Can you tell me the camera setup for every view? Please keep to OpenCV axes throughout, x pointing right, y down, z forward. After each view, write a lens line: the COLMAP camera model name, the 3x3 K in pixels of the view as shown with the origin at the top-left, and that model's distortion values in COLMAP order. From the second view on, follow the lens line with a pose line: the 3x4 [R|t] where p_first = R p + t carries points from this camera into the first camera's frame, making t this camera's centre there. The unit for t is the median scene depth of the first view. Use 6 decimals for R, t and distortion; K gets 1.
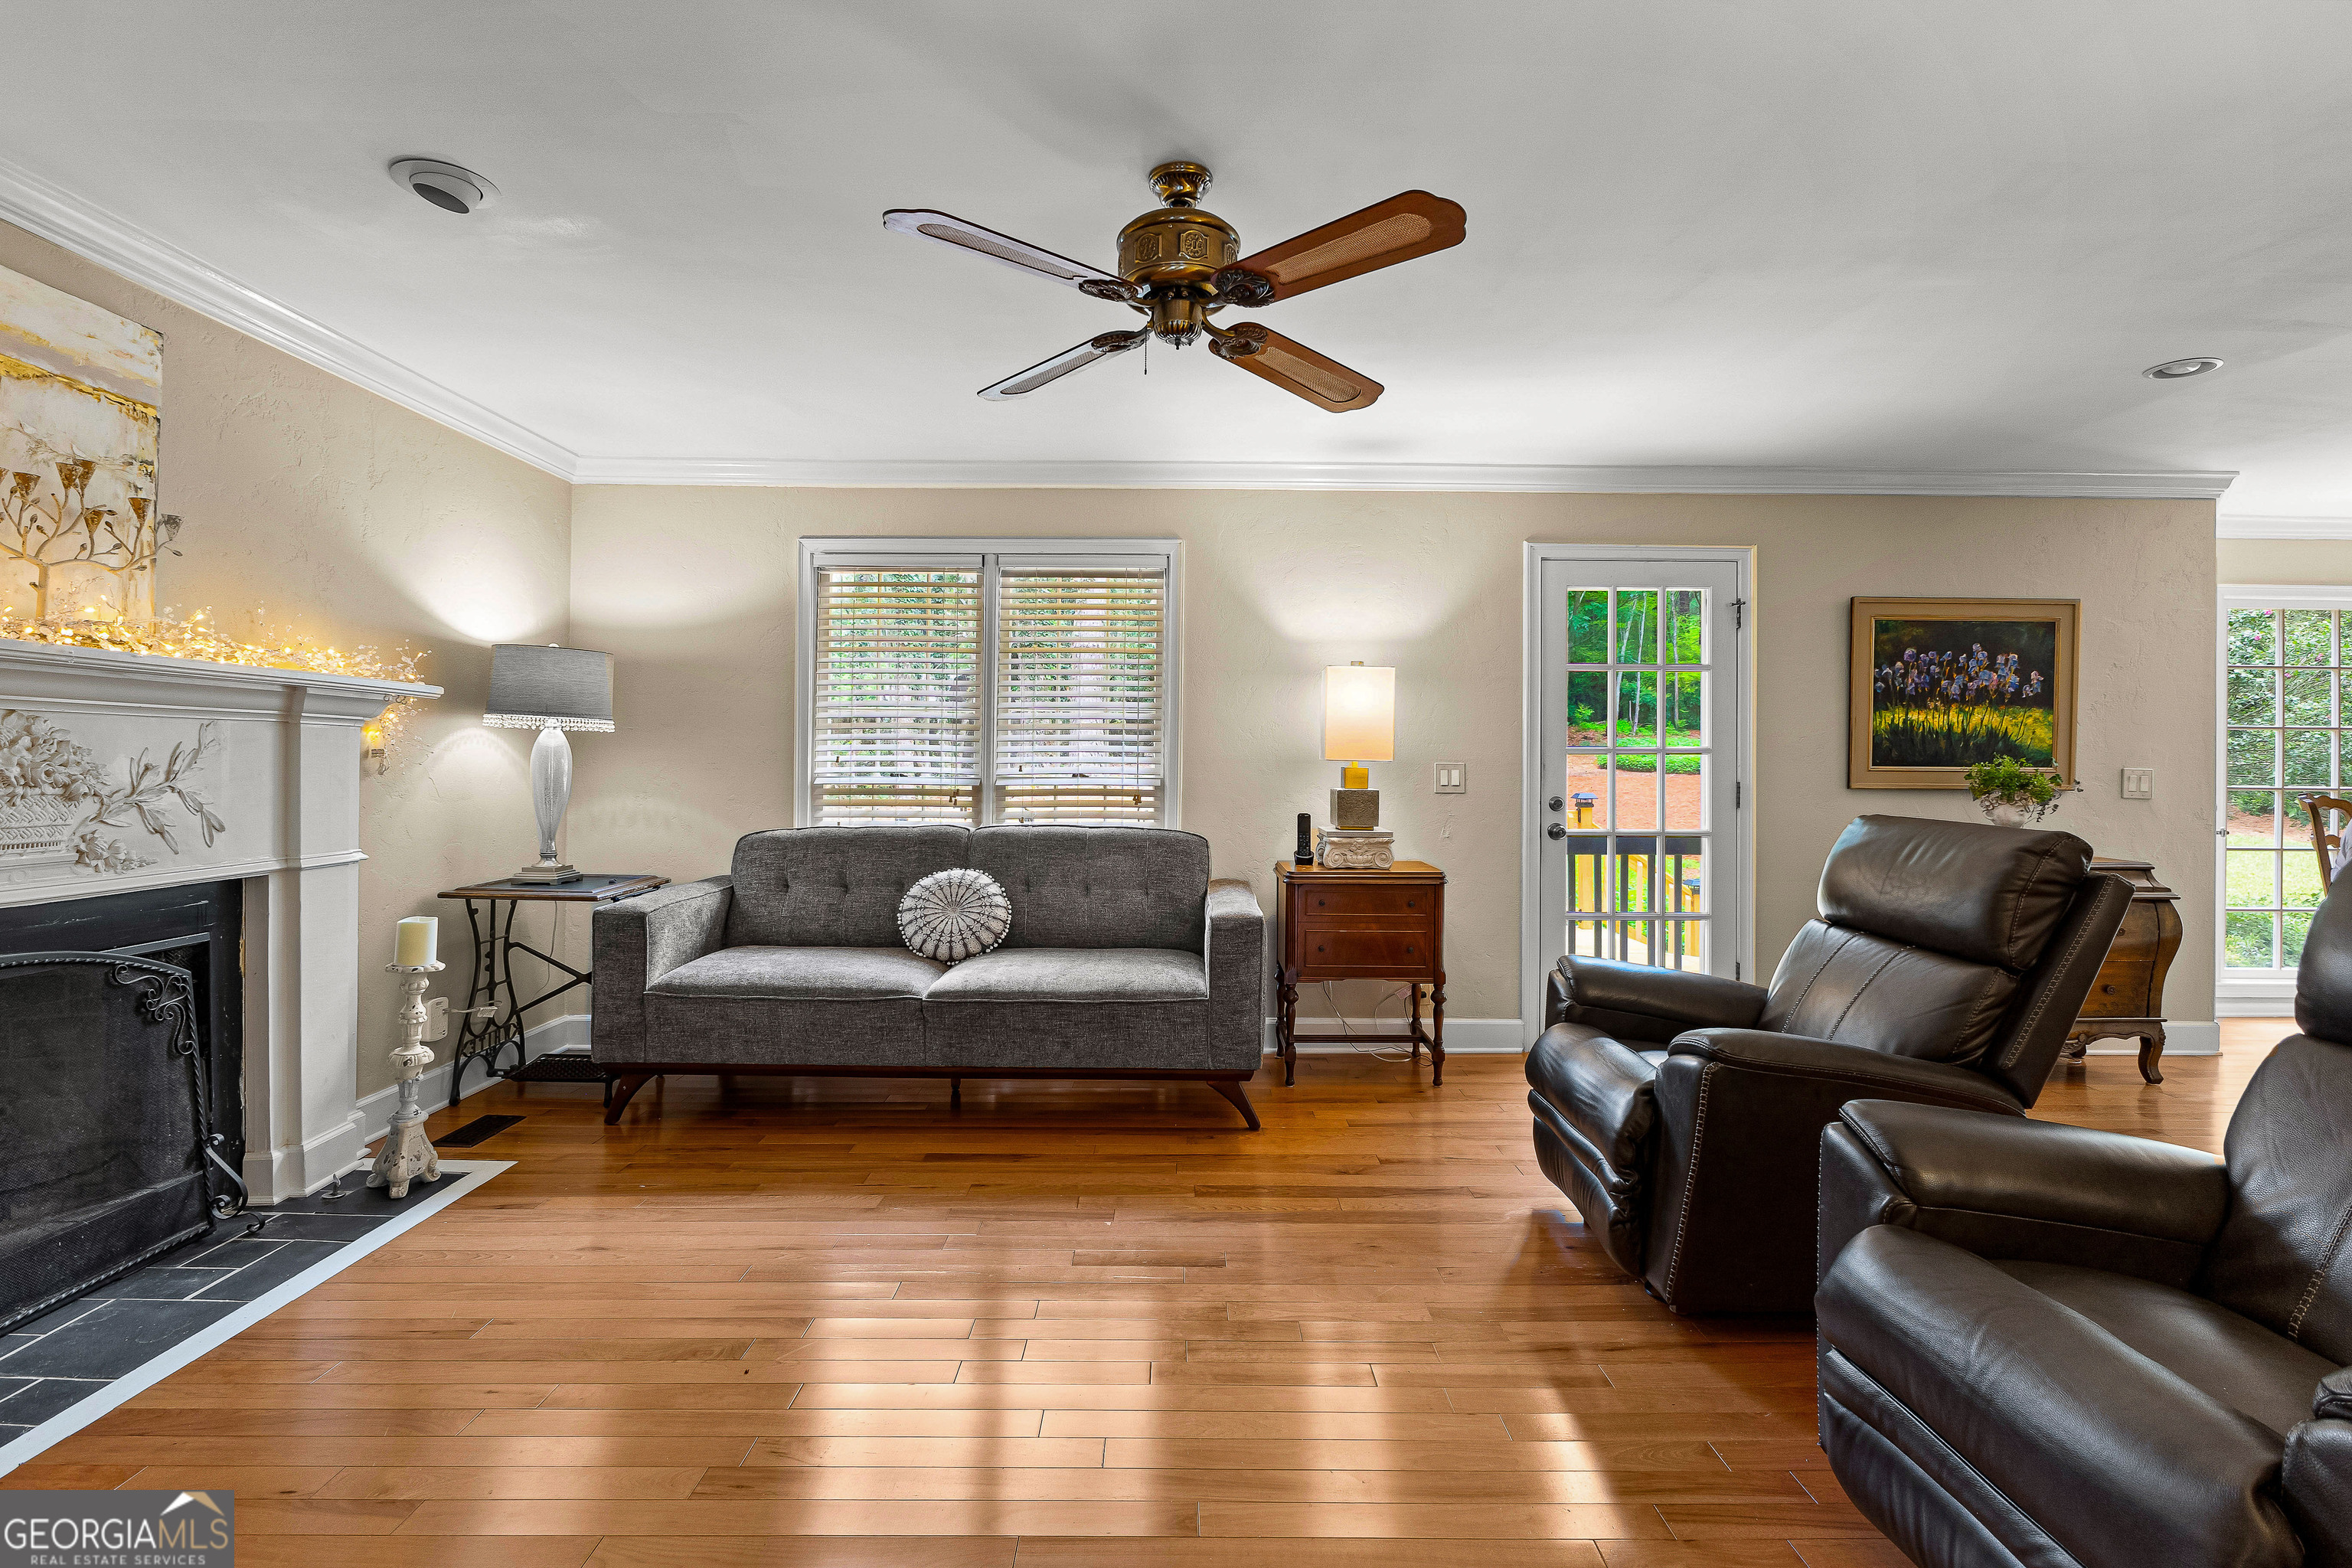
lens RADIAL K [[1084.7, 0, 1200.0], [0, 1084.7, 752.7], [0, 0, 1]] dist [-0.006093, -0.000282]
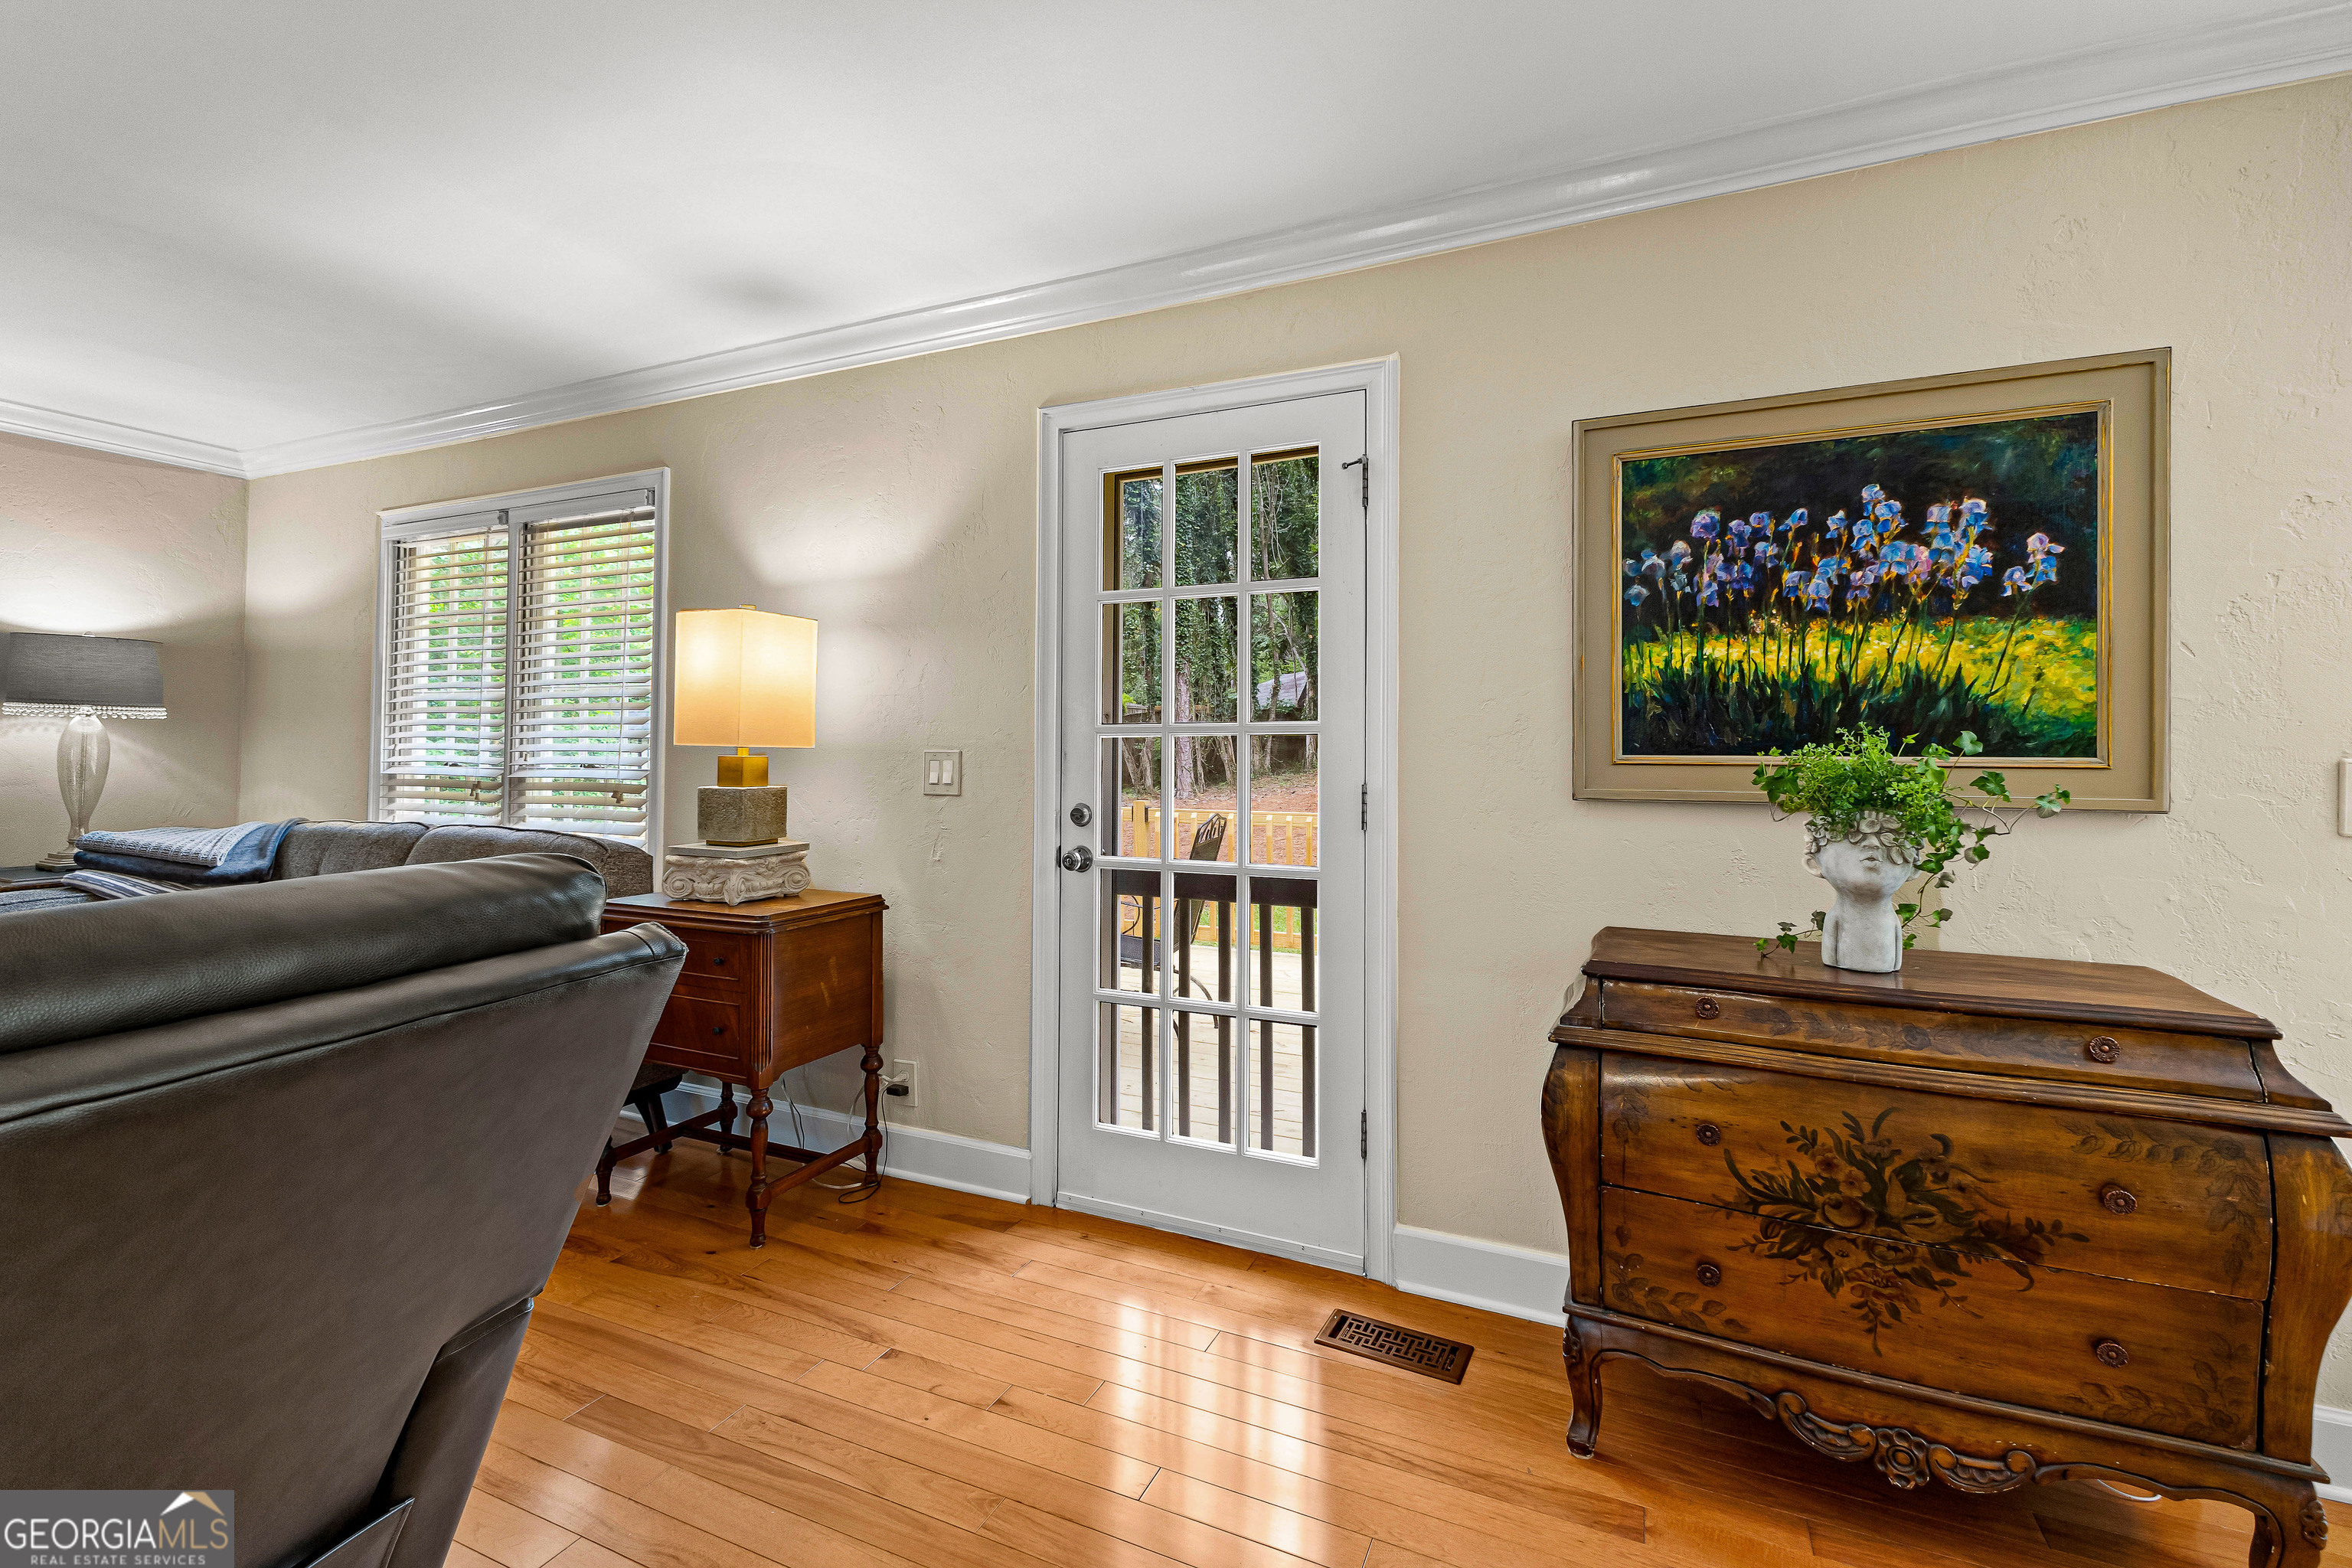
lens RADIAL K [[1019.6, 0, 1189.7], [0, 1019.6, 738.1], [0, 0, 1]] dist [0.016428, -0.003671]
pose [[0.907652, -0.007388, -0.419659, 0.638103], [0.001493, 0.999896, -0.014375, 0.011158], [0.419721, 0.012421, 0.907568, 0.489028]]
